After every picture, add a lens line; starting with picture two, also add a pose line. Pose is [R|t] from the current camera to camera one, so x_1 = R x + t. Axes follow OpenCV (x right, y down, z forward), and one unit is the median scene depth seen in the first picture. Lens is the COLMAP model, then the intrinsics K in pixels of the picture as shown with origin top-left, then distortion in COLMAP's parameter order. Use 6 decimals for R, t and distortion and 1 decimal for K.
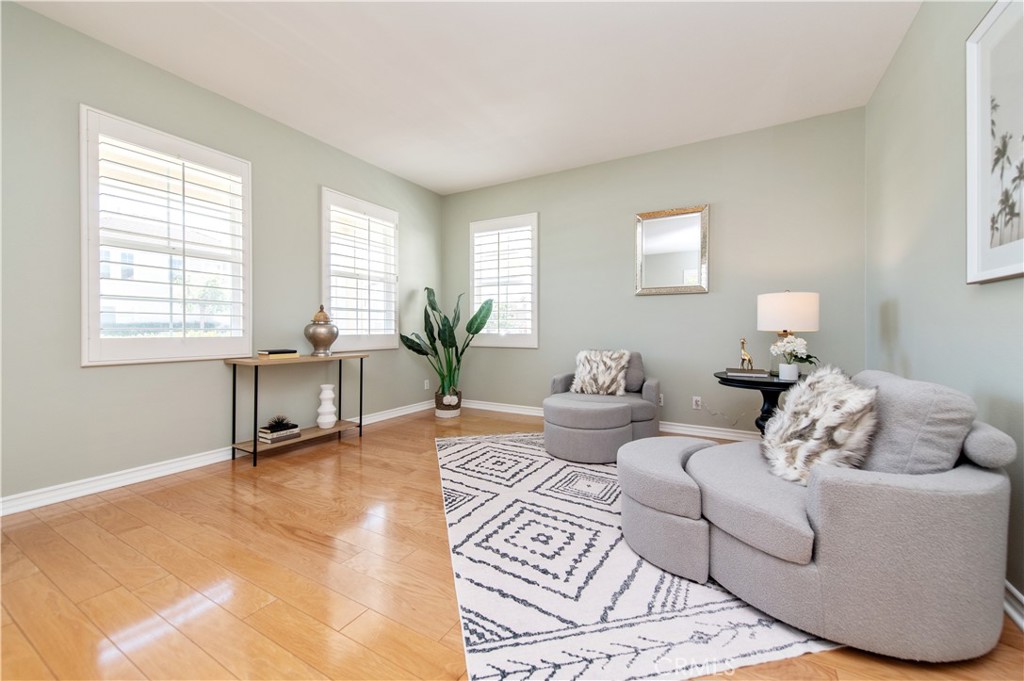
lens RADIAL K [[400.5, 0, 519.2], [0, 400.5, 333.4], [0, 0, 1]] dist [0.009999, -0.002879]
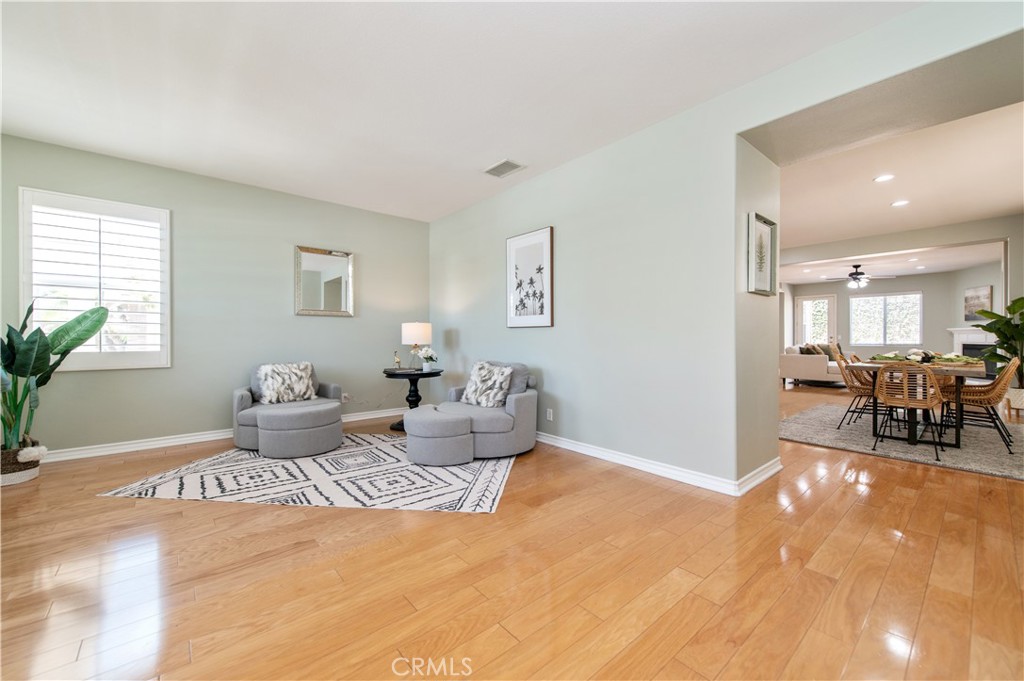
lens RADIAL K [[400.5, 0, 506.4], [0, 400.5, 341.0], [0, 0, 1]] dist [0.009999, -0.002879]
pose [[0.345858, -0.009765, 0.938236, -0.871517], [0.012658, 0.999903, 0.005741, -0.026264], [-0.938201, 0.009891, 0.345948, 0.034815]]
